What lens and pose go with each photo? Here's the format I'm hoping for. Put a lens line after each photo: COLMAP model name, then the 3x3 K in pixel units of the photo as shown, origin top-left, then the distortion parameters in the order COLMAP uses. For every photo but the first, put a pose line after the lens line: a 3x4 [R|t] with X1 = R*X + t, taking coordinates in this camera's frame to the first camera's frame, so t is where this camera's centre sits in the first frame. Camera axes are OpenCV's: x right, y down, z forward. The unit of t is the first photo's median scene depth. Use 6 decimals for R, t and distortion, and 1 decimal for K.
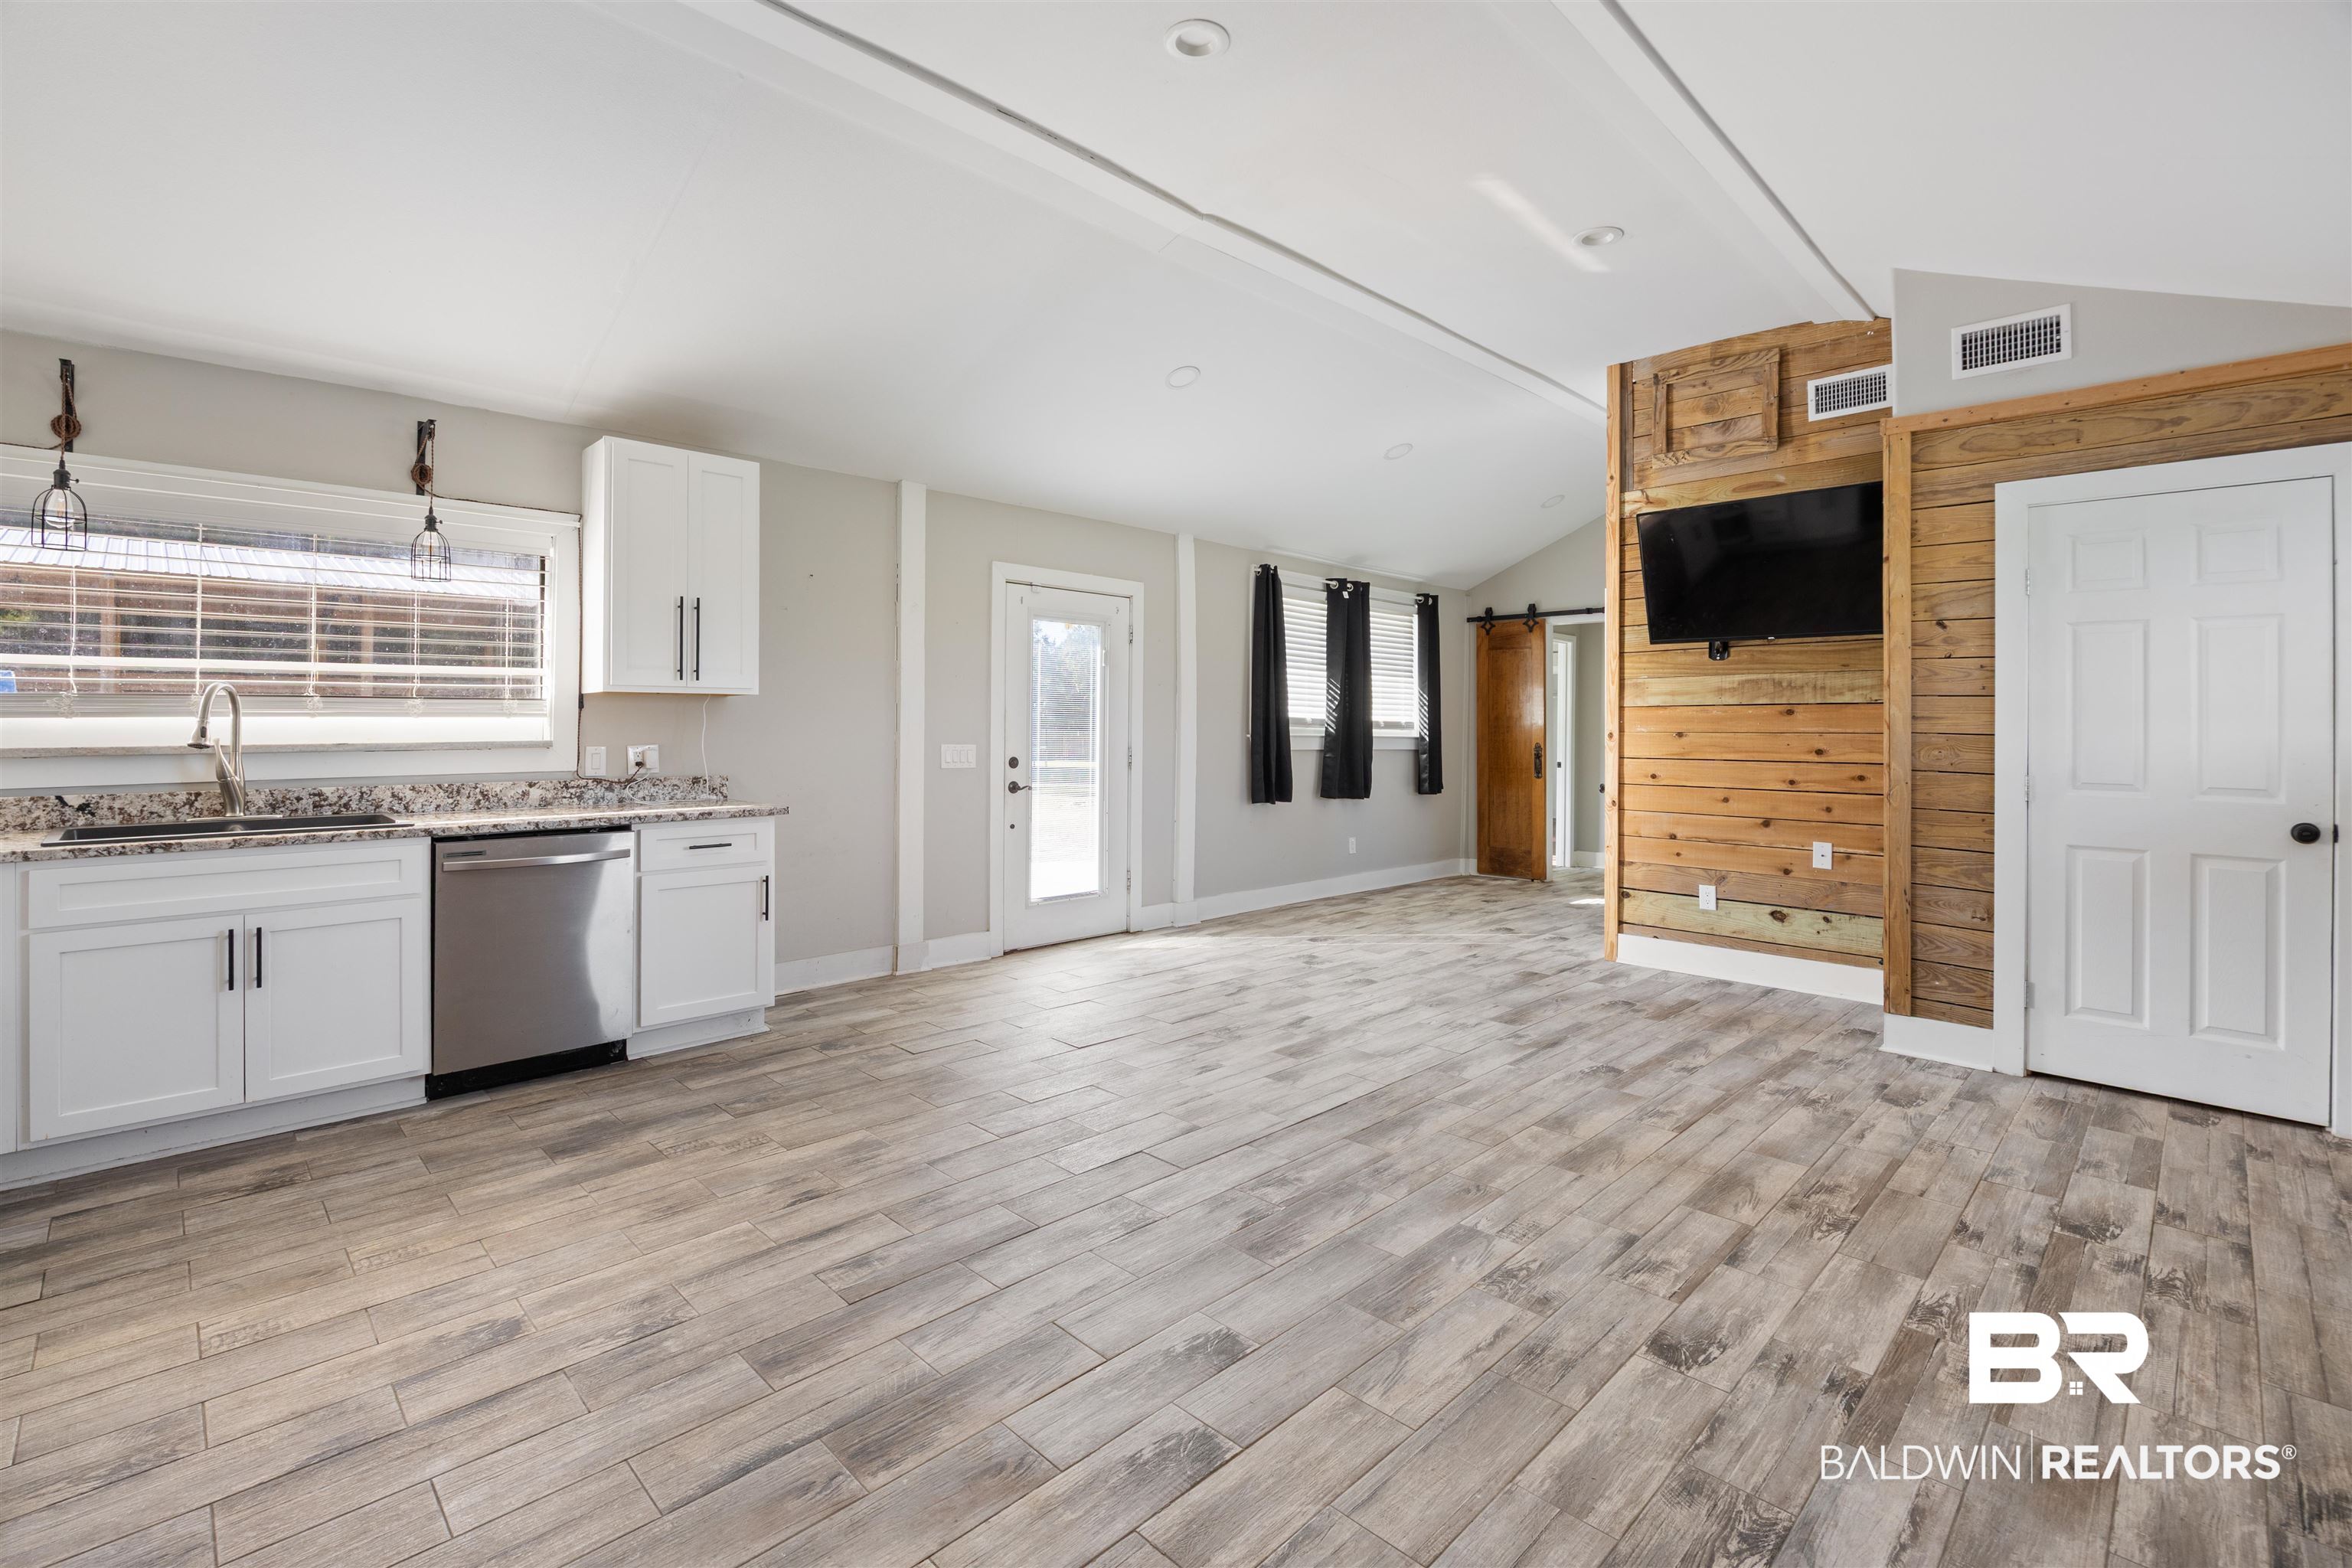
lens RADIAL K [[1031.8, 0, 1180.5], [0, 1031.8, 738.0], [0, 0, 1]] dist [-0.022883, 0.000199]
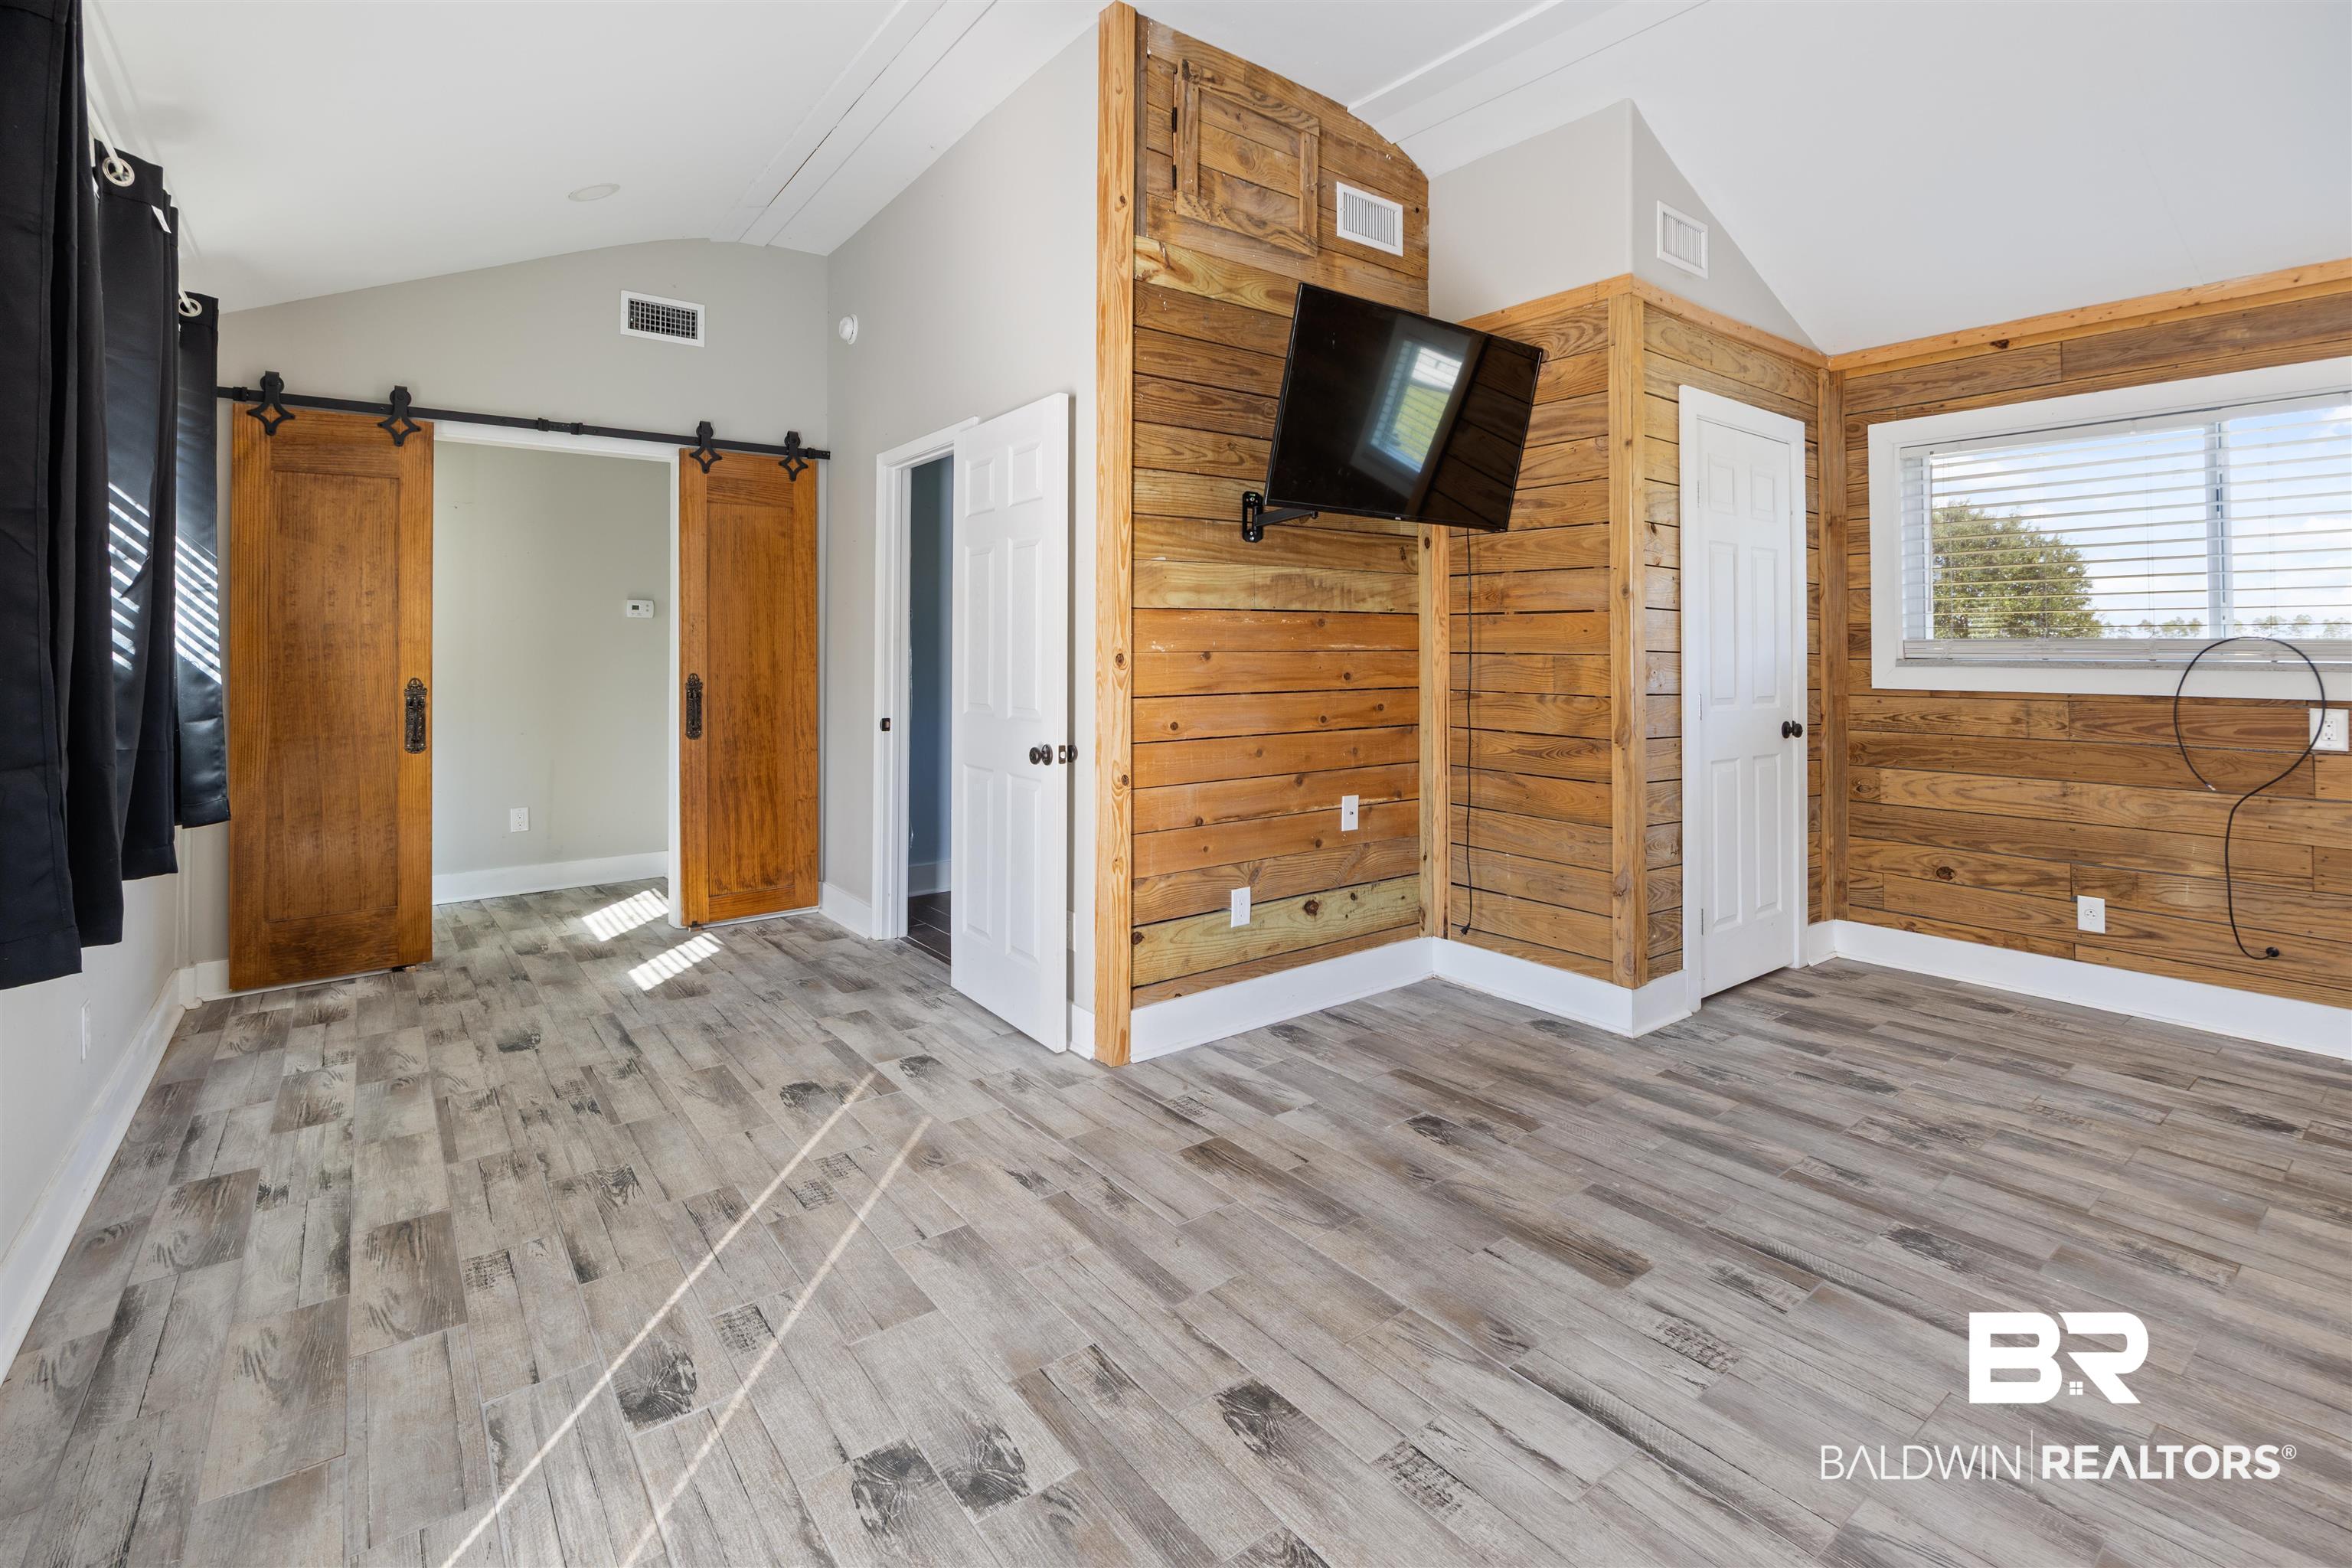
lens RADIAL K [[1072.4, 0, 1176.8], [0, 1072.4, 633.3], [0, 0, 1]] dist [-0.002165, -0.000144]
pose [[0.127290, 0.012693, 0.991784, -0.167055], [0.012891, 0.999812, -0.014450, -0.007706], [-0.991782, 0.014625, 0.127103, 0.962348]]
